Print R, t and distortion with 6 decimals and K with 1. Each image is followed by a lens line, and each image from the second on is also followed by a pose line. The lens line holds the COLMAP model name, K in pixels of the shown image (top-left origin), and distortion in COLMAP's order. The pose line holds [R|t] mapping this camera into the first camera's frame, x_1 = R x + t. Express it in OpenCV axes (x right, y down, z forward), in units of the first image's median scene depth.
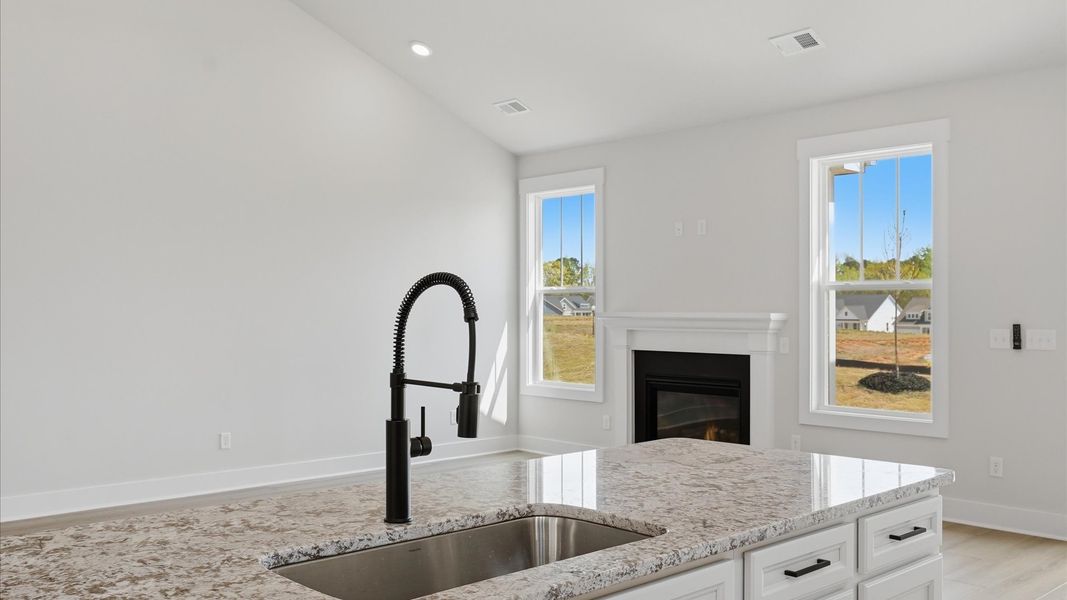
lens RADIAL K [[948.1, 0, 533.5], [0, 948.1, 300.0], [0, 0, 1]] dist [-0.065036, 0.001405]
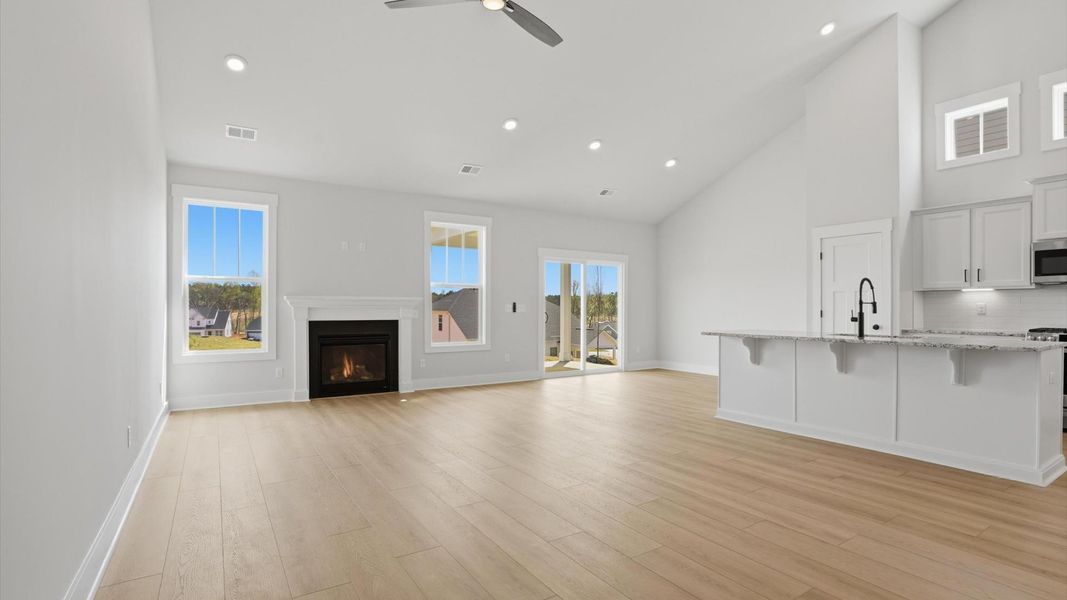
lens RADIAL K [[525.4, 0, 533.5], [0, 525.4, 300.0], [0, 0, 1]] dist [0.002076, 0.000467]
pose [[0.167837, 0.014096, 0.985714, -0.744708], [-0.006218, 0.999893, -0.013240, 0.031025], [-0.985795, -0.003907, 0.167906, 0.564714]]
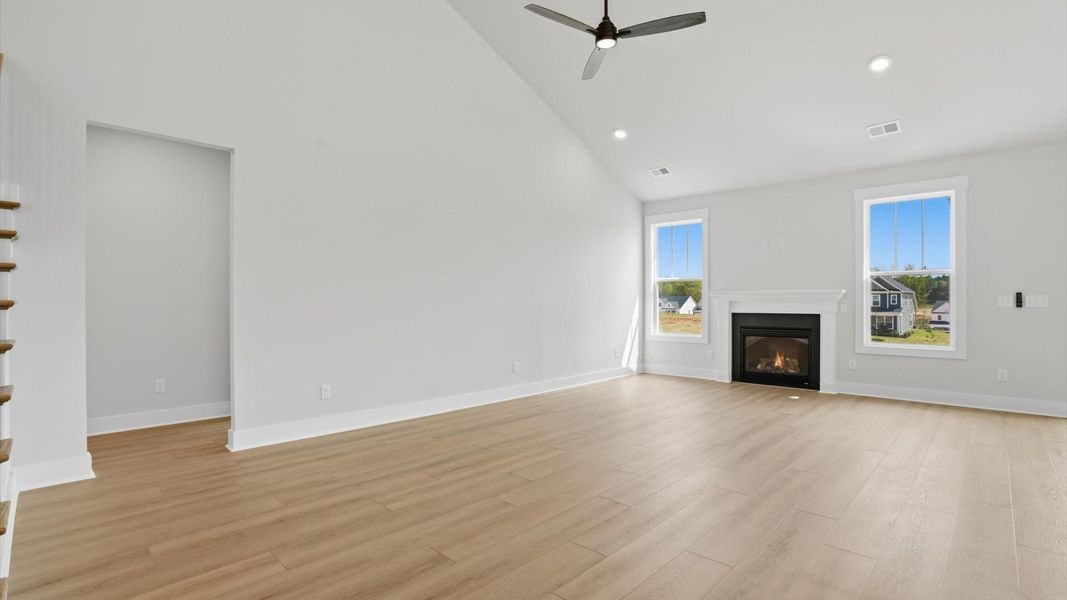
lens RADIAL K [[506.7, 0, 533.5], [0, 506.7, 300.0], [0, 0, 1]] dist [-0.022058, 0.000453]
pose [[0.996844, 0.000689, 0.079380, -0.369428], [-0.000773, 0.999999, 0.001035, 0.031833], [-0.079379, -0.001093, 0.996844, 0.120207]]
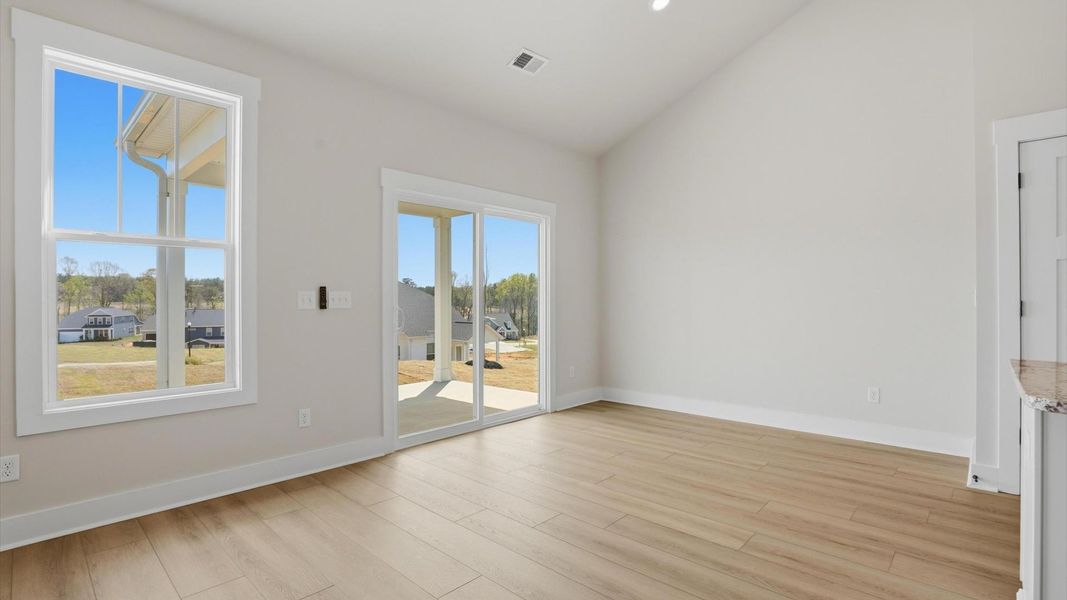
lens RADIAL K [[506.7, 0, 533.5], [0, 506.7, 300.0], [0, 0, 1]] dist [-0.022058, 0.000453]
pose [[-0.069354, -0.002929, 0.997588, -0.088581], [-0.001461, 0.999995, 0.002834, 0.032419], [-0.997591, -0.001261, -0.069358, 0.635590]]
